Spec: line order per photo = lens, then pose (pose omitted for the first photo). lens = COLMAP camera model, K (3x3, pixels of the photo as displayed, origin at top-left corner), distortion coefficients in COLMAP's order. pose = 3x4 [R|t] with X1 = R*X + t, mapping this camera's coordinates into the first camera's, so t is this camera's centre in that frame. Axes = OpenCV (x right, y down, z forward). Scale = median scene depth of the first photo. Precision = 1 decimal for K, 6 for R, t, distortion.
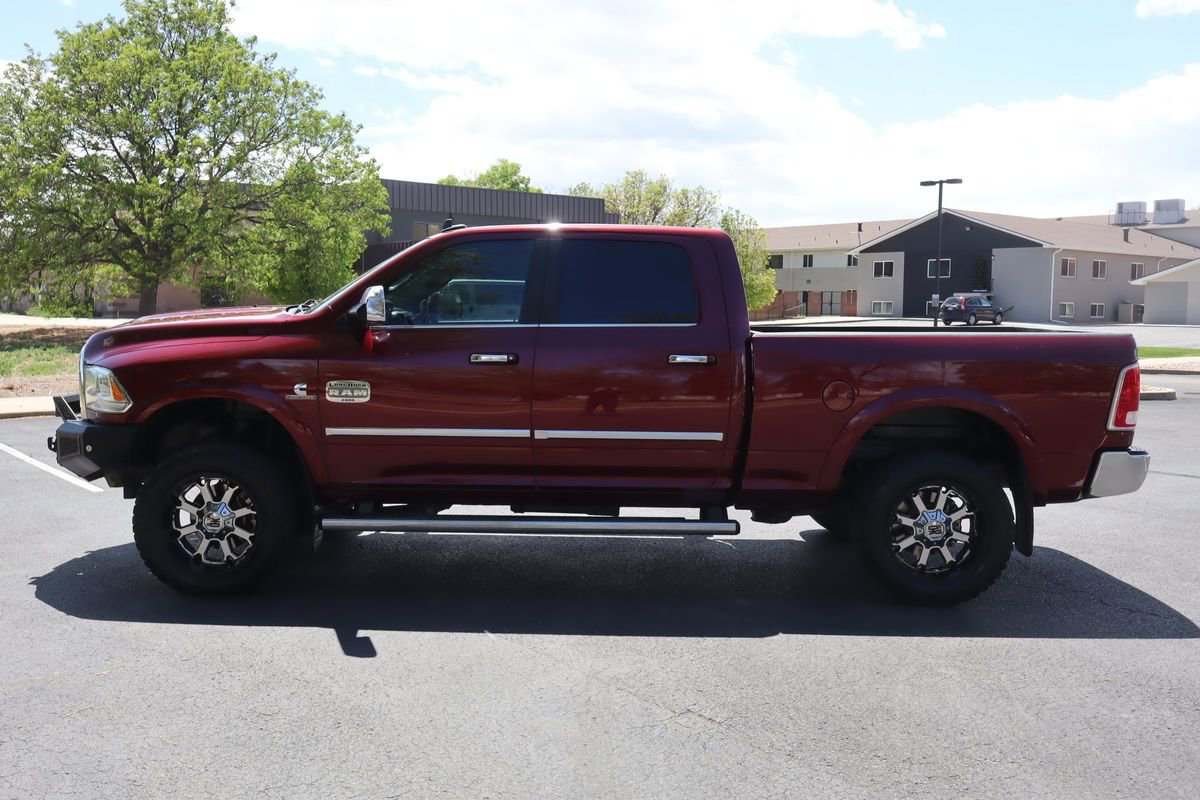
lens RADIAL K [[1191.1, 0, 600.0], [0, 1191.1, 400.0], [0, 0, 1]] dist [0.005094, -0.031900]
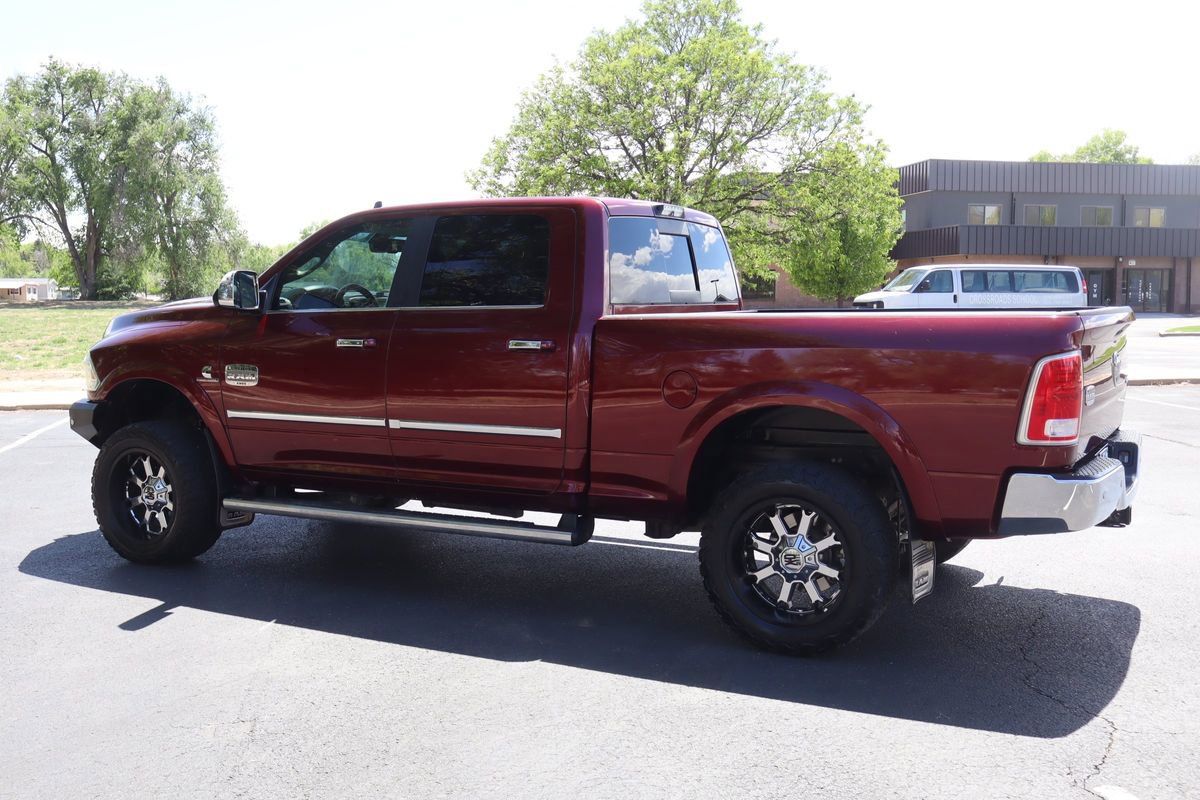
lens RADIAL K [[1256.2, 0, 585.8], [0, 1256.2, 400.3], [0, 0, 1]] dist [-0.039027, 0.016813]
pose [[0.879027, 0.024404, -0.476147, 0.550370], [-0.023226, 0.999695, 0.008358, -0.001653], [0.476206, 0.003712, 0.879326, 0.191970]]
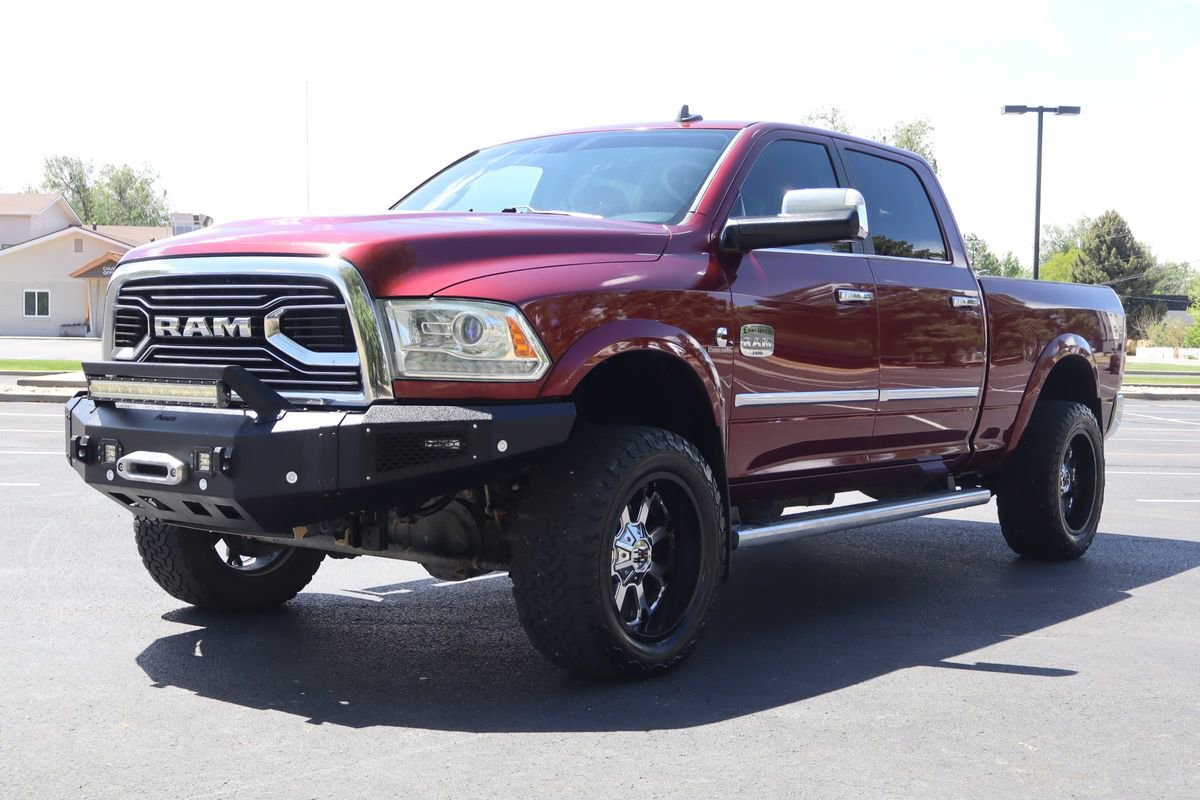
lens RADIAL K [[1583.9, 0, 600.0], [0, 1583.9, 400.0], [0, 0, 1]] dist [-0.024063, -0.020287]
pose [[0.598295, -0.031800, 0.800644, -0.973093], [0.054887, 0.998492, -0.001356, 0.022753], [-0.799394, 0.044756, 0.599138, 0.521392]]
